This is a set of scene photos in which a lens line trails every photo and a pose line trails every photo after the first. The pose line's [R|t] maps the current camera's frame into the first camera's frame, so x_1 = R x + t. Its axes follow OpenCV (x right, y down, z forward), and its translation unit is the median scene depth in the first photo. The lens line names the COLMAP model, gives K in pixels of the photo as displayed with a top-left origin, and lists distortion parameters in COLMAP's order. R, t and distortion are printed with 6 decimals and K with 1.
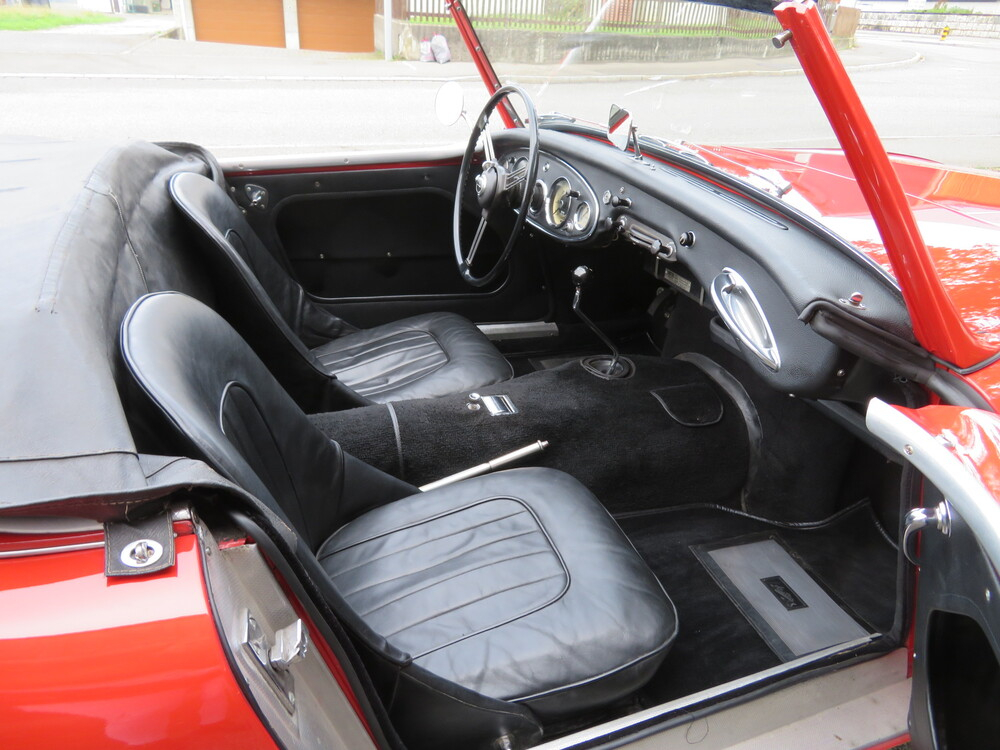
lens RADIAL K [[710.9, 0, 497.2], [0, 710.9, 374.8], [0, 0, 1]] dist [-0.012675, 0.005173]
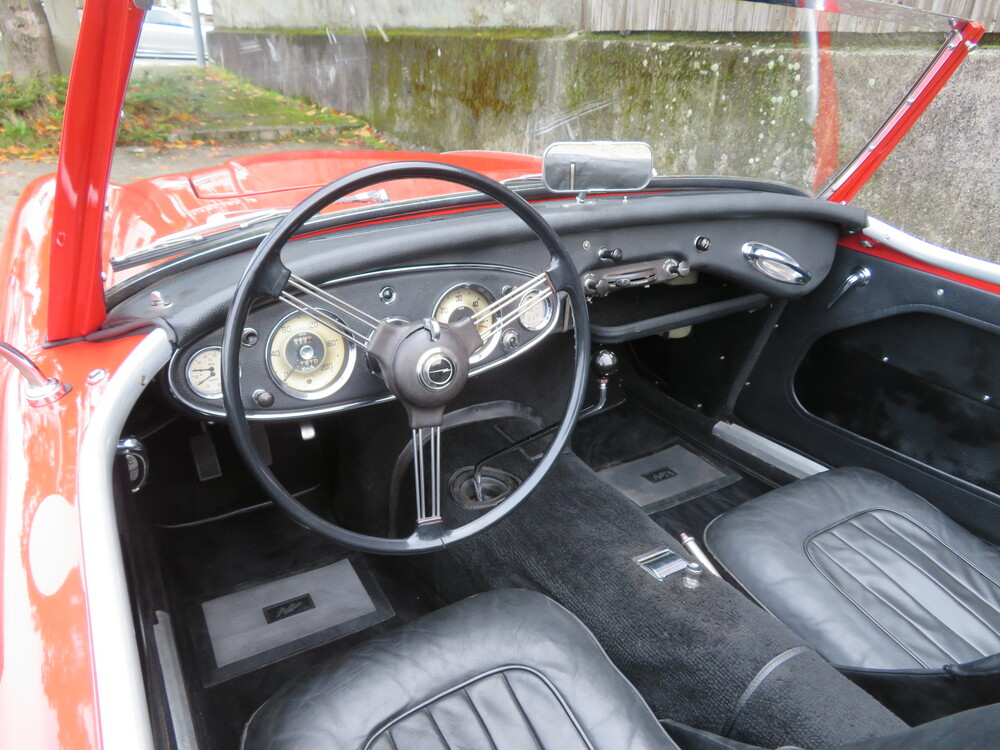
lens RADIAL K [[710.9, 0, 498.8], [0, 710.9, 372.9], [0, 0, 1]] dist [-0.012675, 0.005173]
pose [[-0.210730, -0.462391, 0.861271, -0.471021], [0.413030, 0.756433, 0.507164, -0.513438], [-0.886002, 0.462606, 0.031578, 0.980322]]
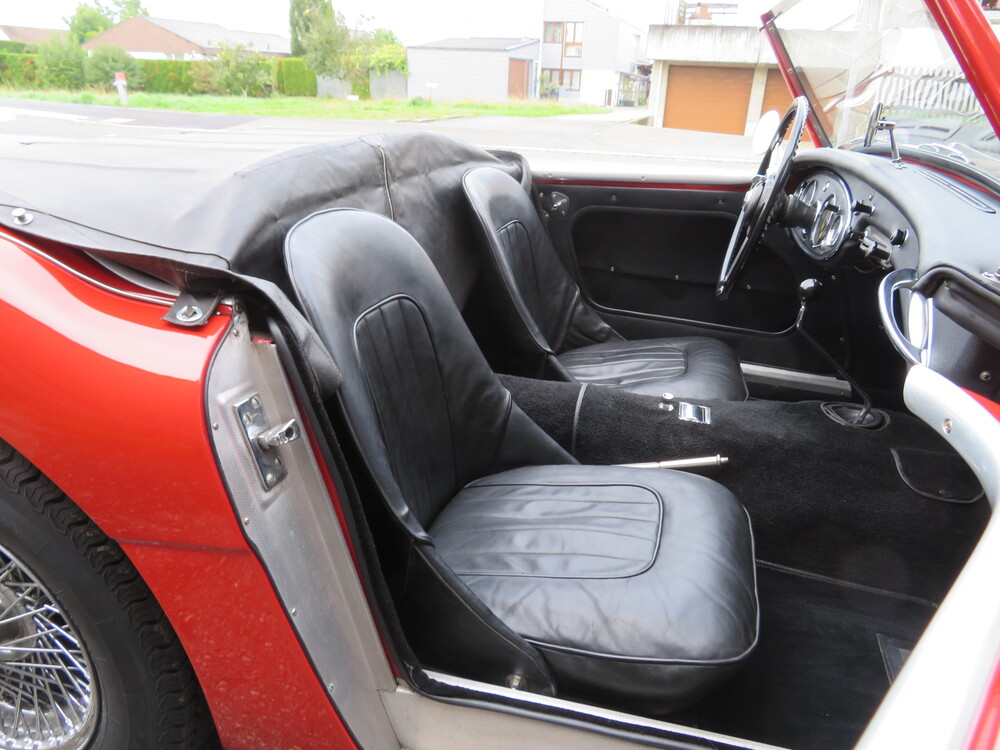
lens RADIAL K [[710.9, 0, 497.9], [0, 710.9, 376.5], [0, 0, 1]] dist [-0.012675, 0.005173]
pose [[0.826347, 0.197570, -0.527368, 0.262032], [-0.255556, 0.966026, -0.038531, 0.093753], [0.501838, 0.166612, 0.848763, 0.050341]]
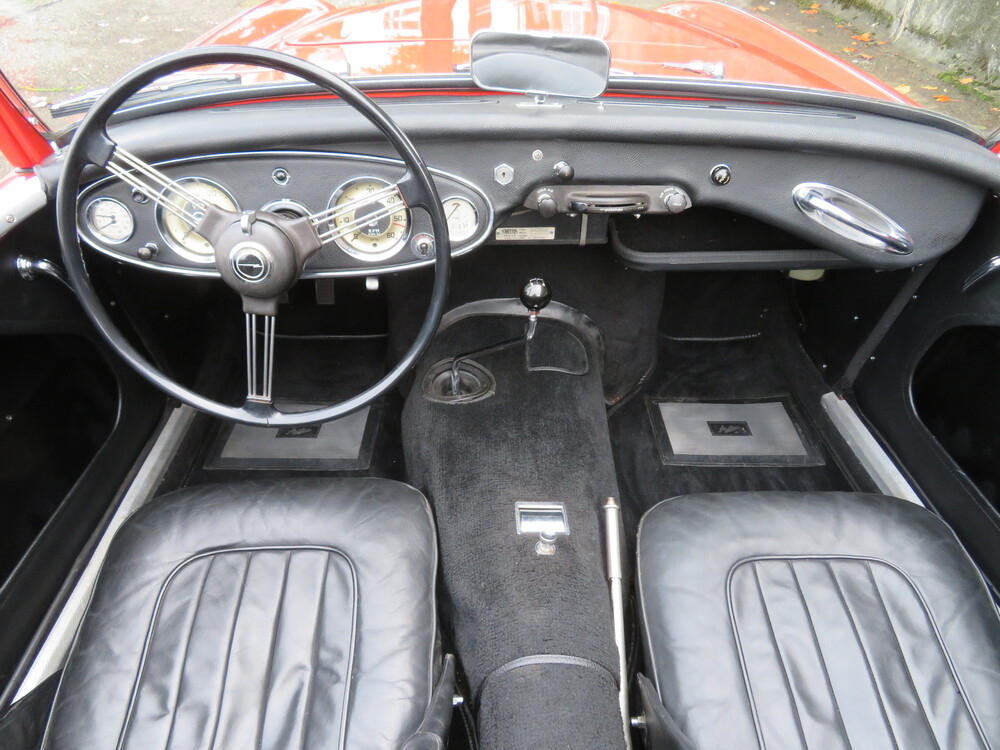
lens RADIAL K [[710.9, 0, 497.8], [0, 710.9, 376.1], [0, 0, 1]] dist [-0.012675, 0.005173]
pose [[0.308054, -0.623186, 0.718848, -0.390580], [0.438388, 0.763576, 0.474096, -0.378719], [-0.844345, 0.169087, 0.508420, 0.632128]]
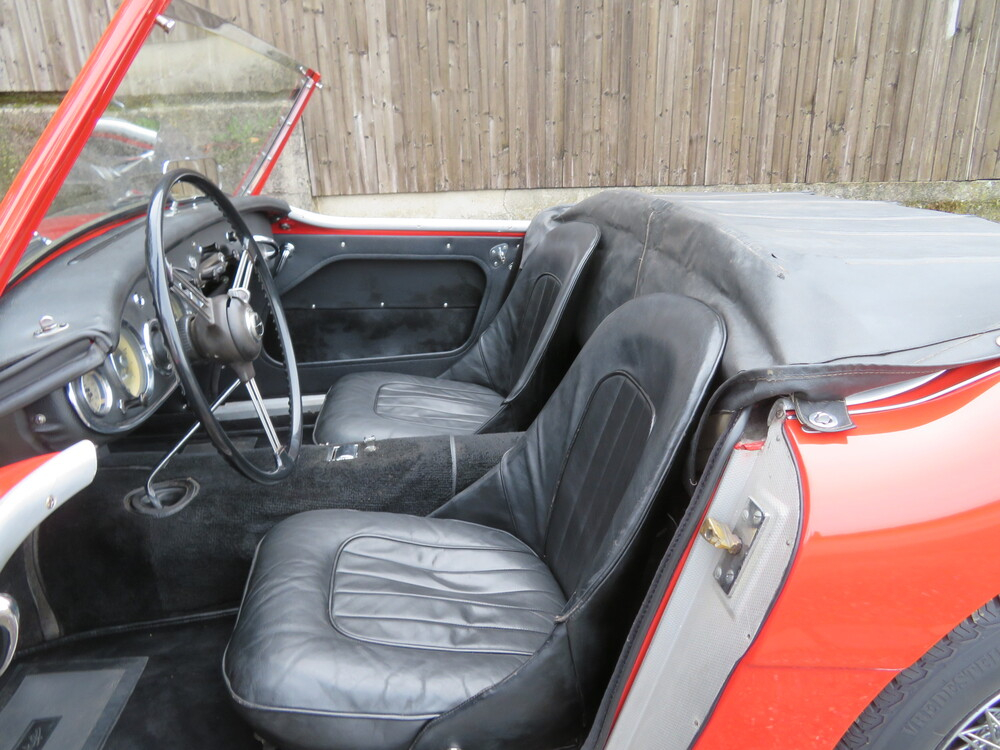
lens RADIAL K [[710.9, 0, 497.7], [0, 710.9, 369.1], [0, 0, 1]] dist [-0.012675, 0.005173]
pose [[-0.973689, -0.118144, 0.194862, -0.364287], [0.061645, 0.686670, 0.724351, -0.699527], [-0.219384, 0.717305, -0.661320, 1.441840]]
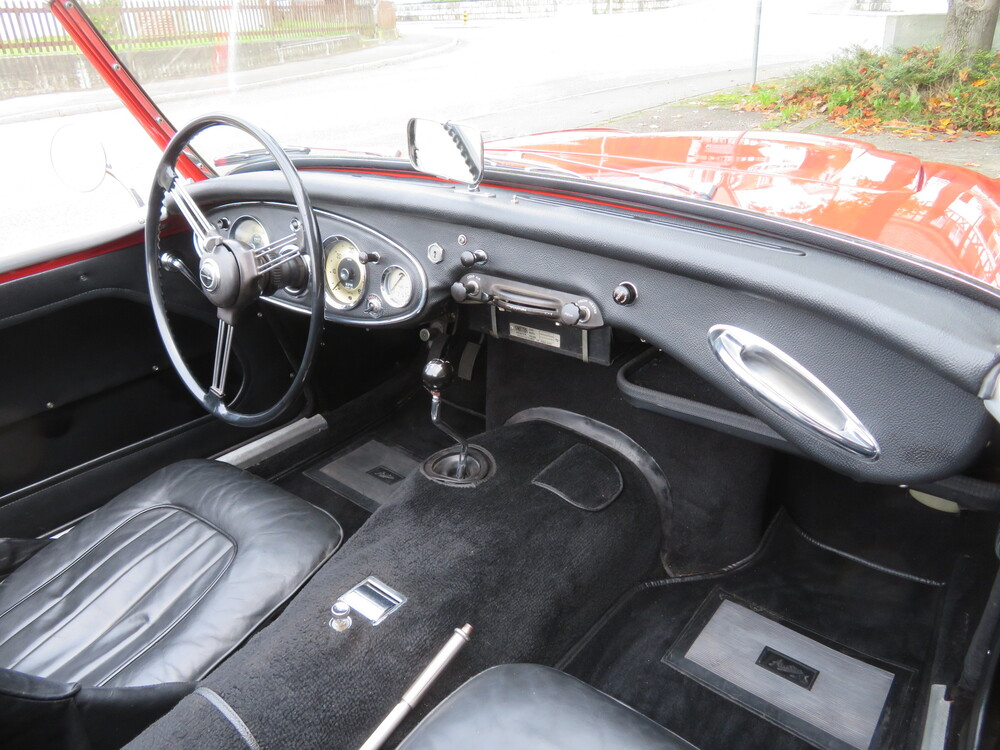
lens RADIAL K [[710.9, 0, 497.1], [0, 710.9, 376.3], [0, 0, 1]] dist [-0.012675, 0.005173]
pose [[0.839059, -0.309645, 0.447325, -0.121544], [0.311476, 0.947548, 0.071664, -0.151887], [-0.446052, 0.079201, 0.891496, 0.340455]]
